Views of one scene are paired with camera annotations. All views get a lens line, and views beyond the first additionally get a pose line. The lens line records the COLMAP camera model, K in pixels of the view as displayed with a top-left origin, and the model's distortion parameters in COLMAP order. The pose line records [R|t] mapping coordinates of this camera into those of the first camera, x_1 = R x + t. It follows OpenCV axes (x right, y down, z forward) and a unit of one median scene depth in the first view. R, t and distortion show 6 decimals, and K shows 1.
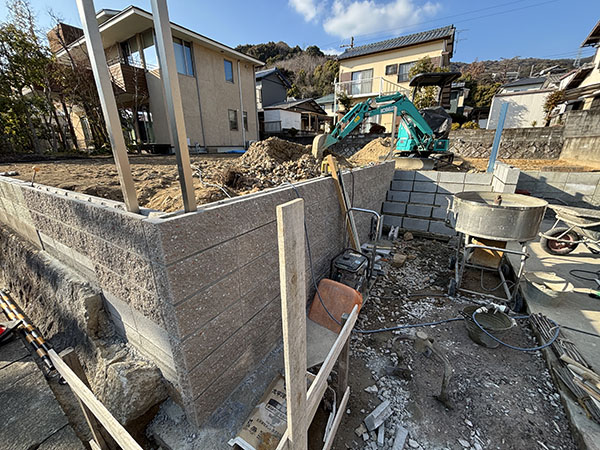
lens RADIAL K [[240.4, 0, 300.1], [0, 240.4, 223.9], [0, 0, 1]] dist [-0.002074, 0.000823]
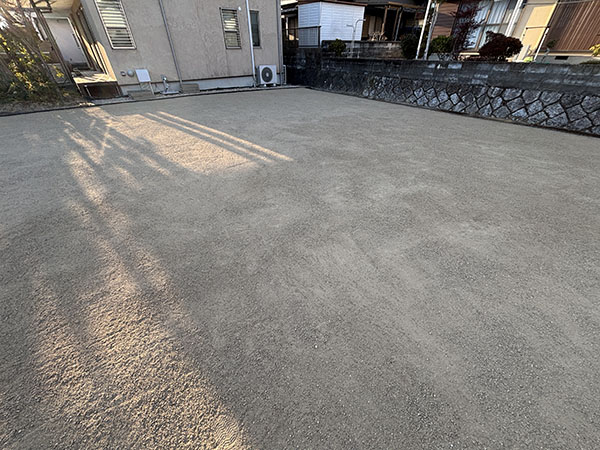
lens RADIAL K [[240.4, 0, 298.9], [0, 240.4, 224.3], [0, 0, 1]] dist [-0.002074, 0.000823]
pose [[0.944107, 0.201953, -0.260531, 0.141671], [-0.107665, 0.935926, 0.335336, -0.186206], [0.311559, -0.288543, 0.905358, 0.349822]]
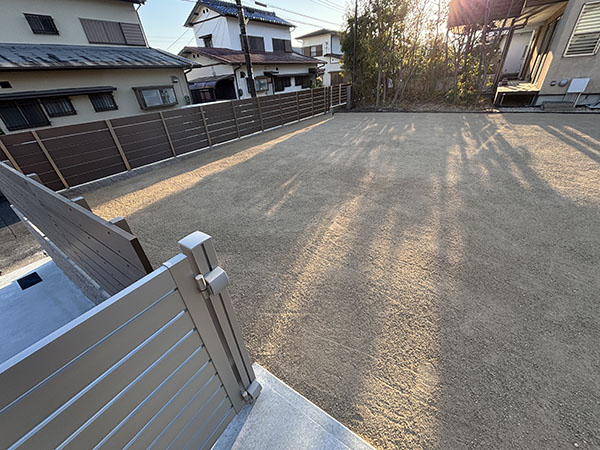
lens RADIAL K [[240.4, 0, 301.1], [0, 240.4, 224.0], [0, 0, 1]] dist [-0.002074, 0.000823]
pose [[-0.045899, 0.534292, -0.844053, 0.160757], [-0.237838, 0.814801, 0.528709, -0.180313], [0.970220, 0.225015, 0.089677, 0.326493]]
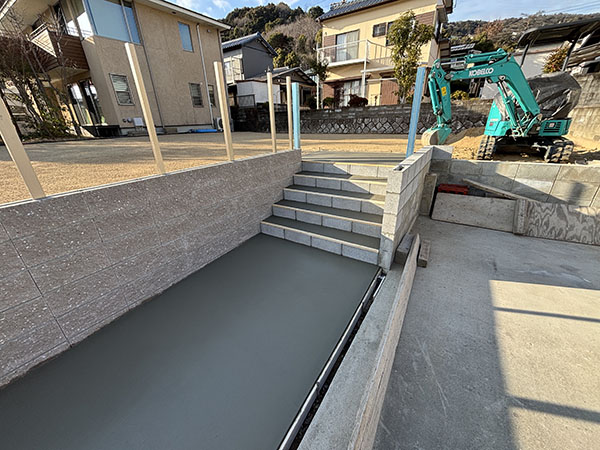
lens RADIAL K [[240.4, 0, 300.2], [0, 240.4, 224.0], [0, 0, 1]] dist [-0.002074, 0.000823]
pose [[0.999584, -0.008196, -0.027670, 0.130454], [0.010806, 0.995367, 0.095536, -0.030272], [0.026759, -0.095795, 0.995041, 0.063640]]
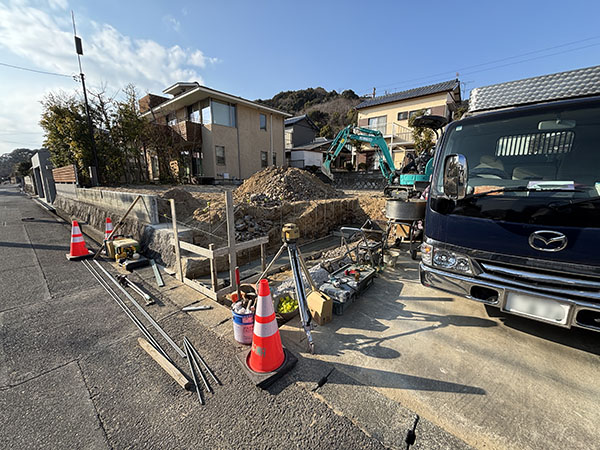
lens RADIAL K [[240.4, 0, 300.4], [0, 240.4, 225.9], [0, 0, 1]] dist [-0.002074, 0.000823]
pose [[0.990274, 0.036047, -0.134383, 0.083051], [-0.052276, 0.991485, -0.119270, 0.044649], [0.128940, 0.125135, 0.983726, -0.144647]]
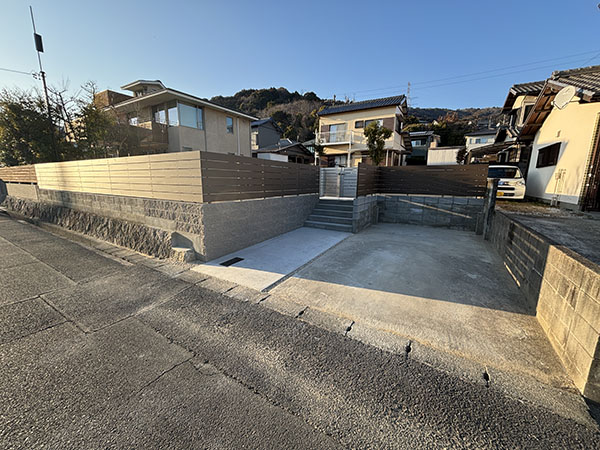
lens RADIAL K [[240.4, 0, 300.4], [0, 240.4, 225.8], [0, 0, 1]] dist [-0.002074, 0.000823]
pose [[0.999703, 0.020869, 0.012614, 0.076082], [-0.019164, 0.992251, -0.122759, 0.058360], [-0.015078, 0.122481, 0.992356, -0.221724]]
